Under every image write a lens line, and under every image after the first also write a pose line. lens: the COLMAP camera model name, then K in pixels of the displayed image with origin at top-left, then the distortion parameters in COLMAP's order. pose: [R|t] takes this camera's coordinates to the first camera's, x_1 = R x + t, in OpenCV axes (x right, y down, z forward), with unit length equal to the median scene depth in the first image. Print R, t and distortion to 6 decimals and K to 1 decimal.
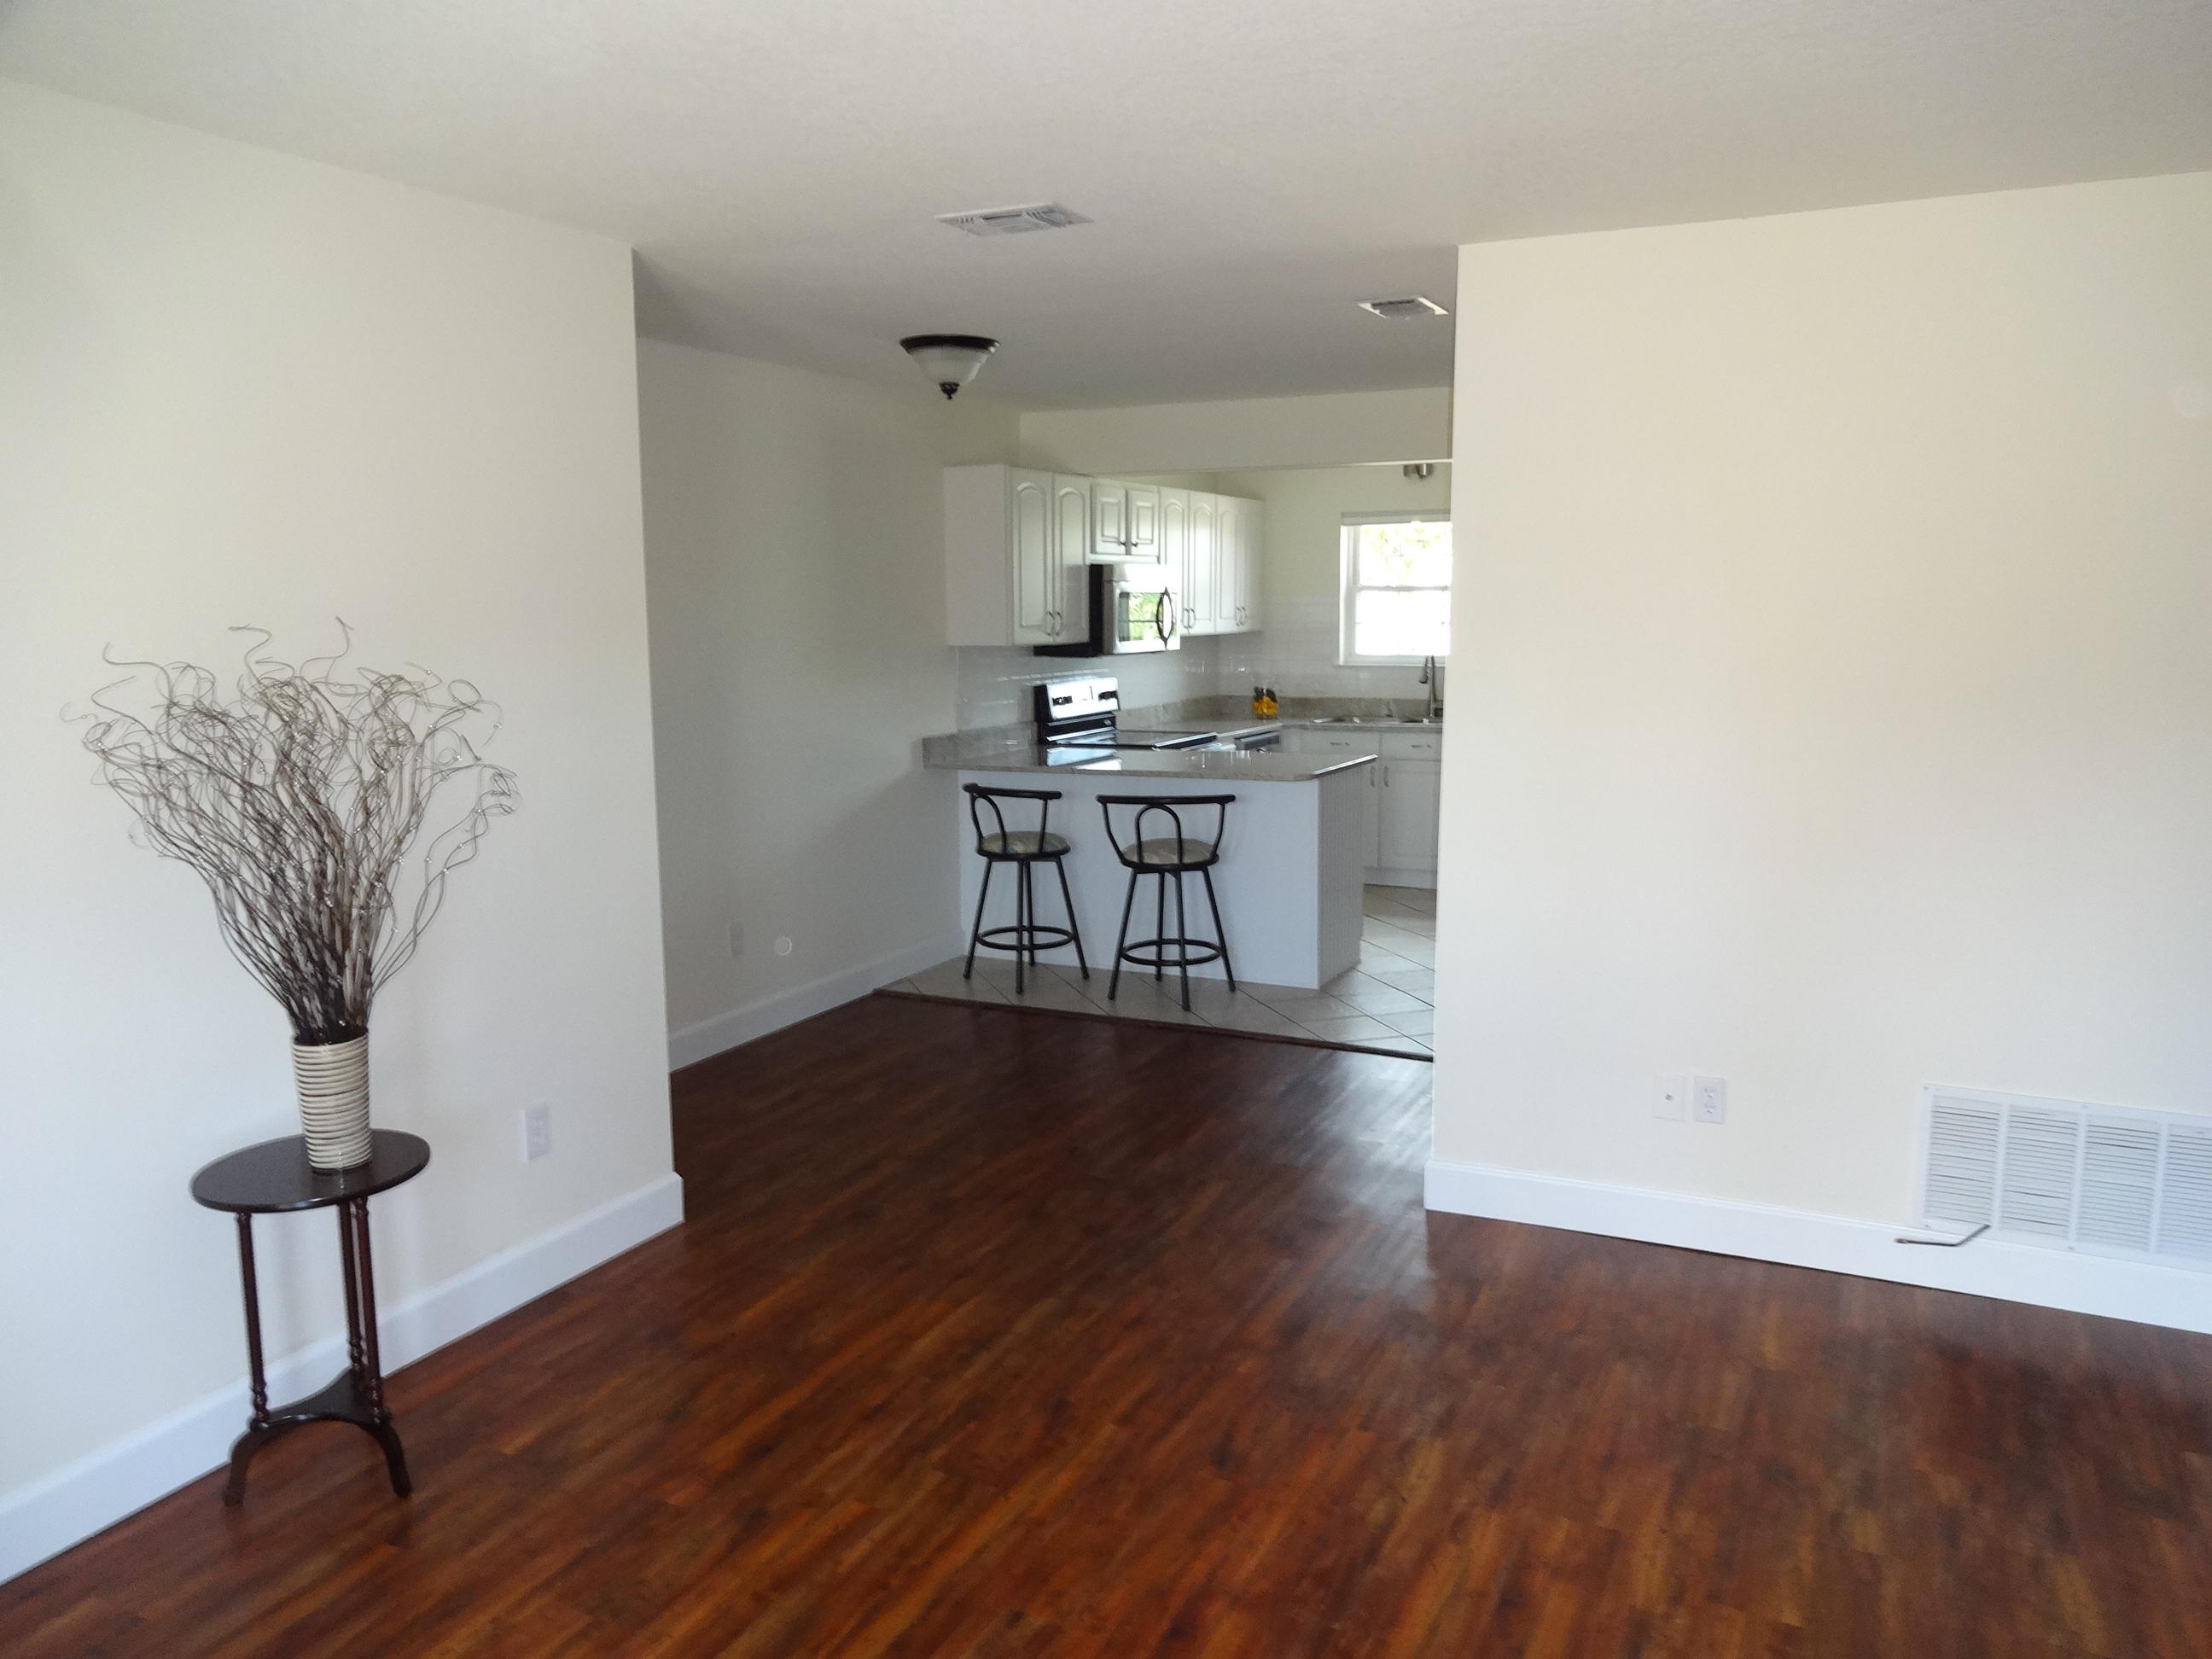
lens RADIAL K [[1646.3, 0, 1113.0], [0, 1646.3, 823.1], [0, 0, 1]] dist [-0.008357, 0.006002]
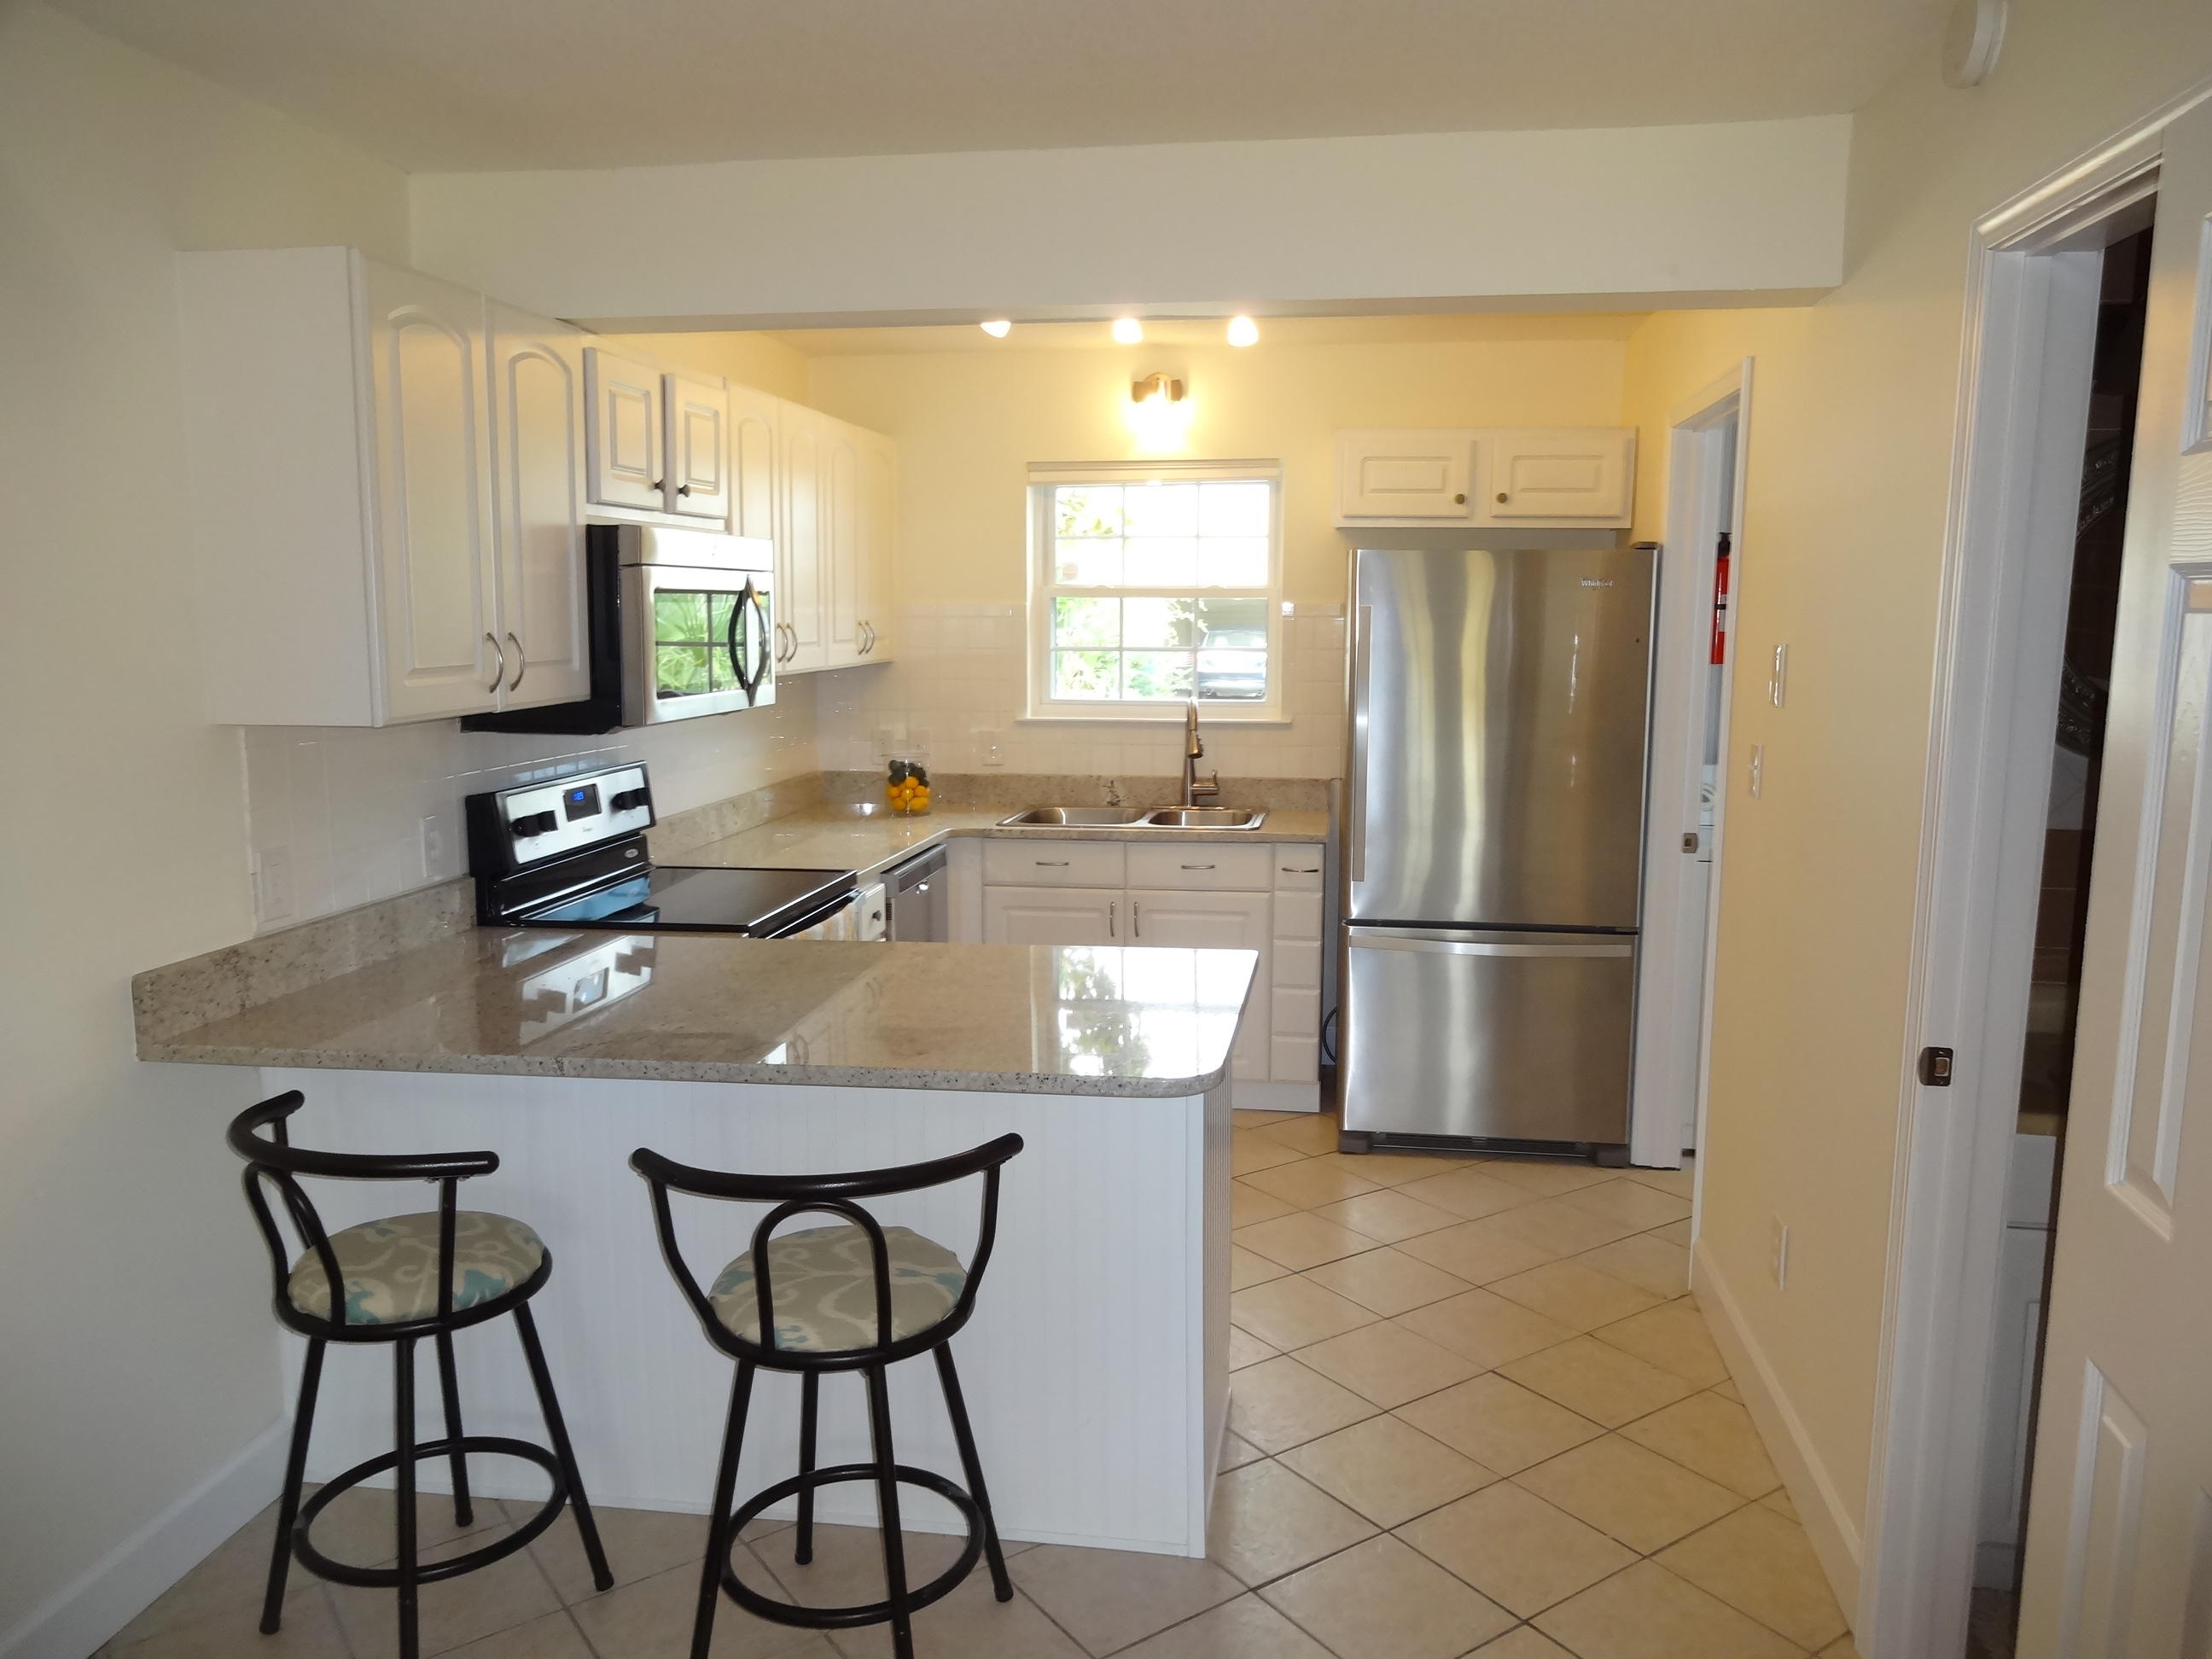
lens RADIAL K [[1646.3, 0, 1113.0], [0, 1646.3, 823.1], [0, 0, 1]] dist [-0.008357, 0.006002]
pose [[0.955011, -0.025780, 0.295447, -0.011662], [0.027243, 0.999628, -0.000838, -0.071995], [-0.295316, 0.008849, 0.955359, 0.532145]]
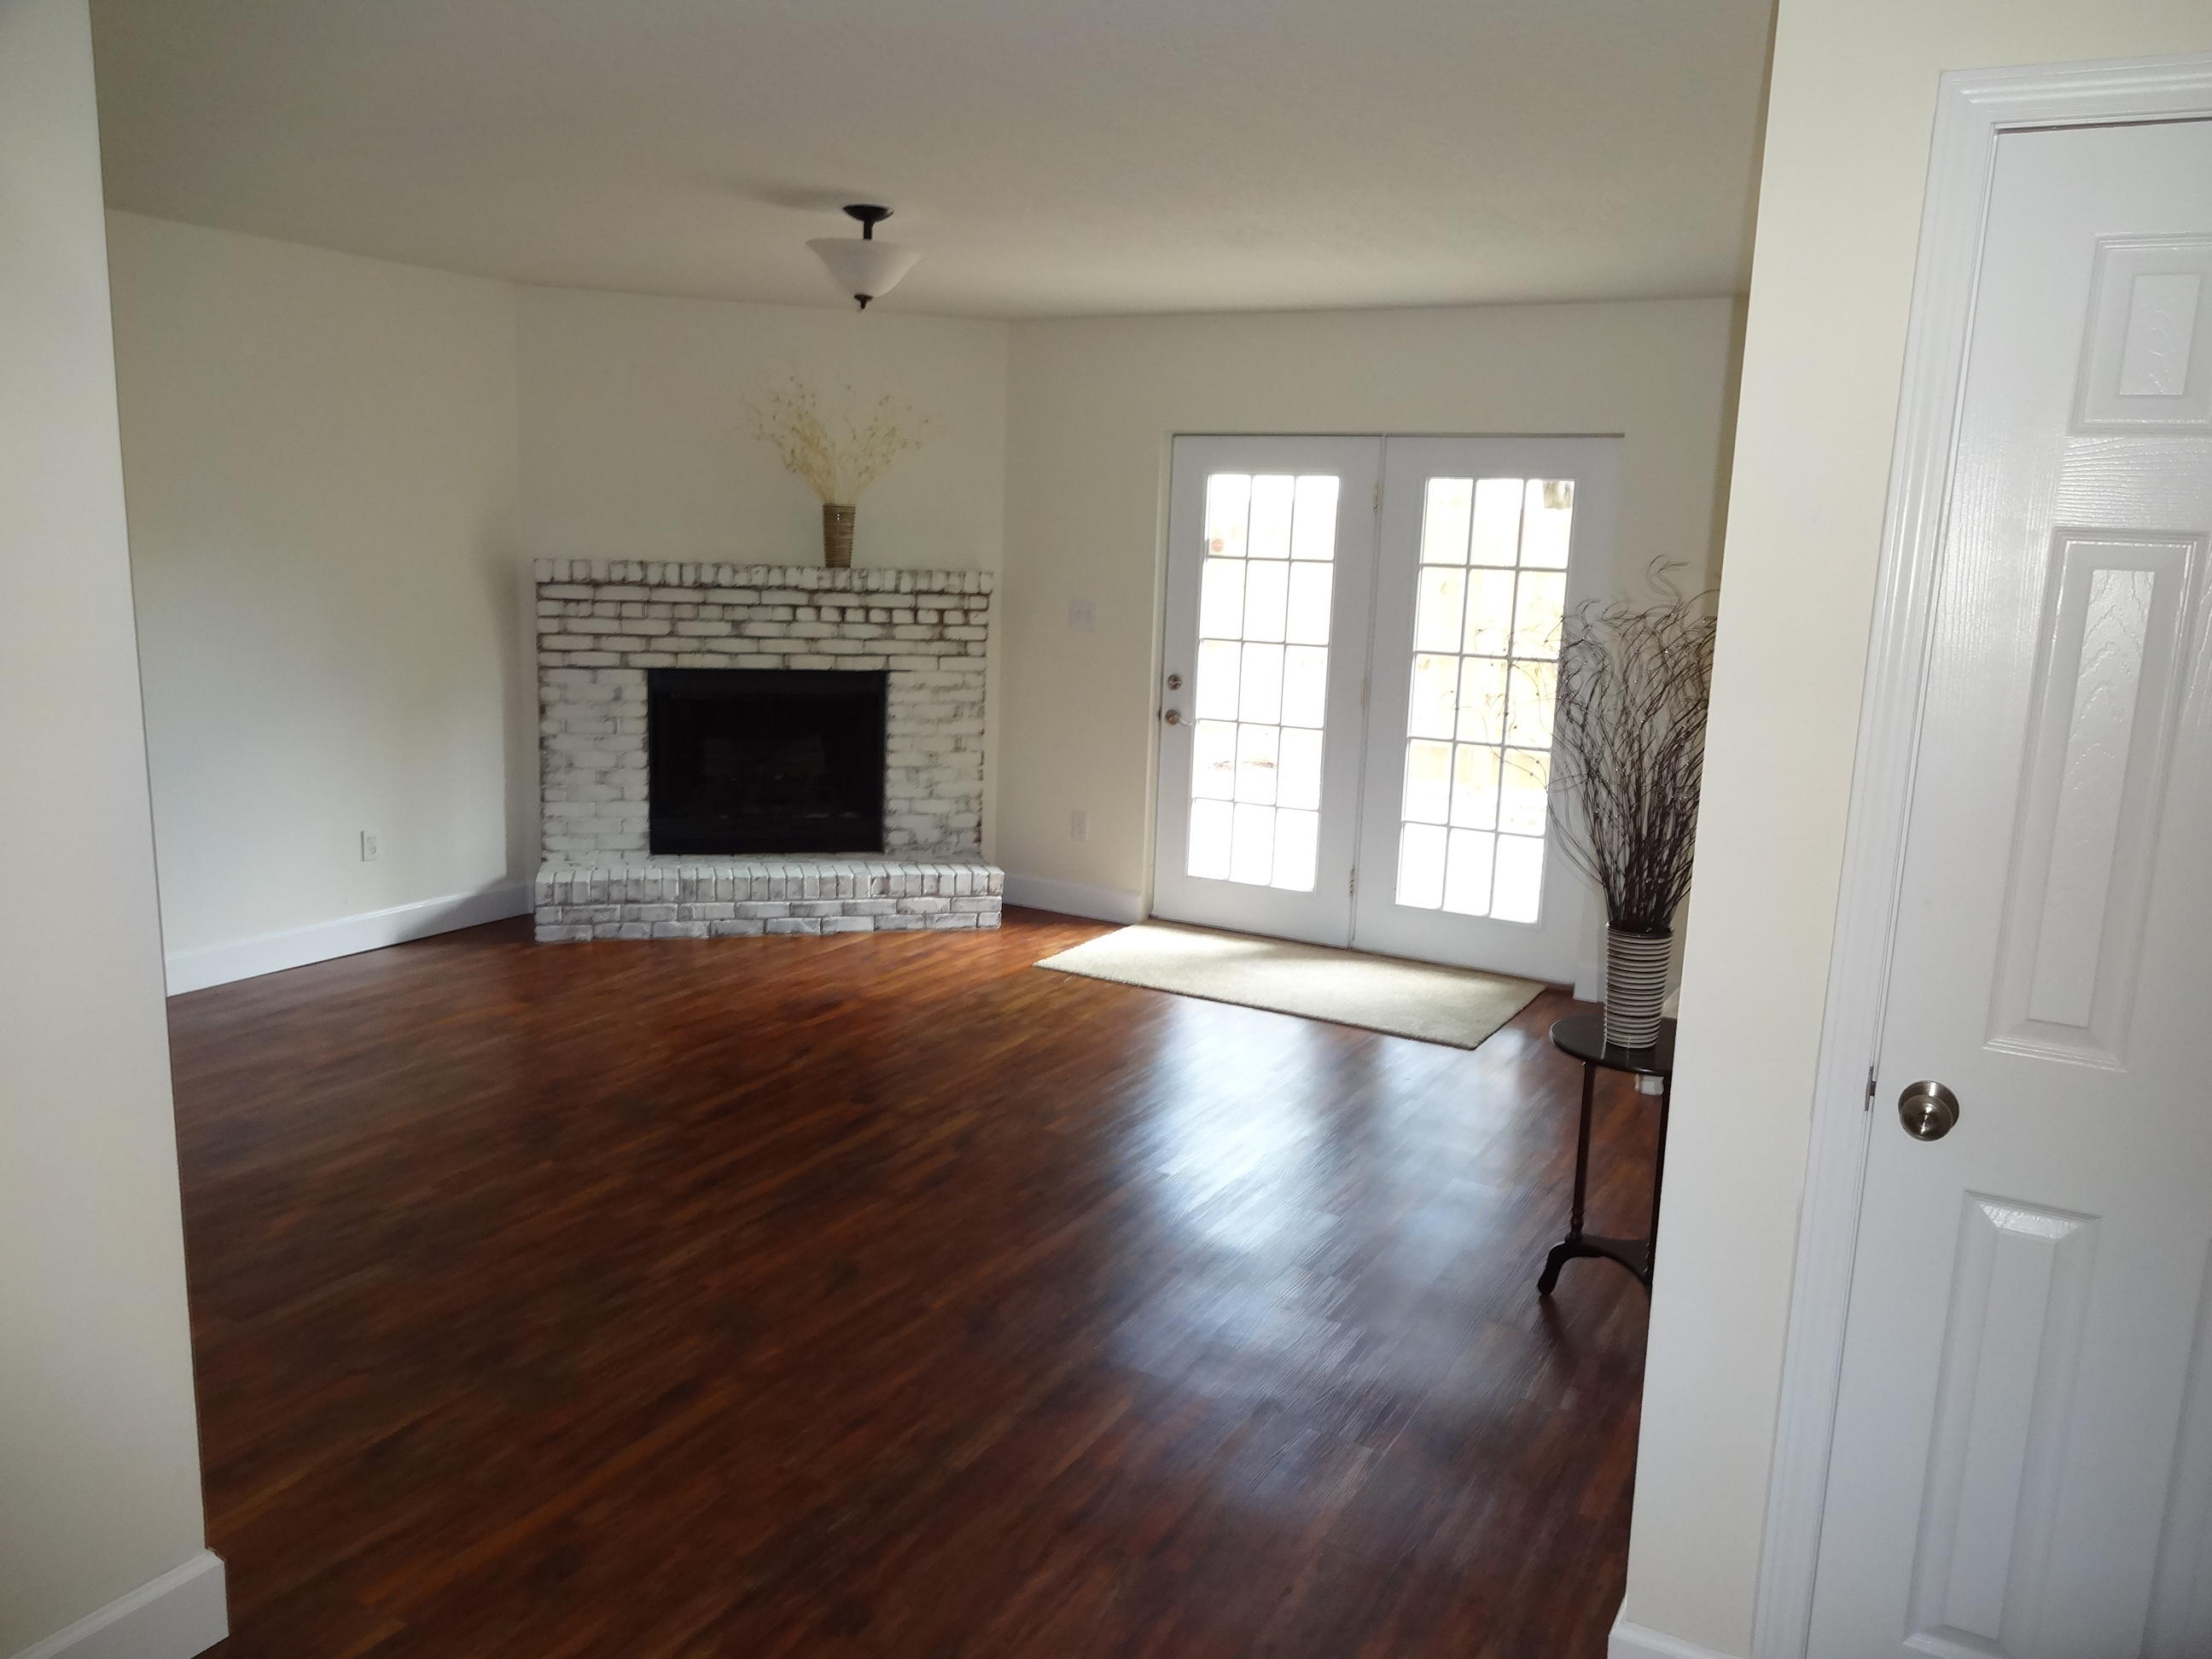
lens RADIAL K [[1630.6, 0, 1050.3], [0, 1630.6, 795.1], [0, 0, 1]] dist [-0.005646, -0.005203]
pose [[-0.995134, -0.036862, 0.091374, -0.068897], [-0.008001, 0.954549, 0.297947, -0.112440], [-0.098204, 0.295766, -0.950199, 0.813964]]
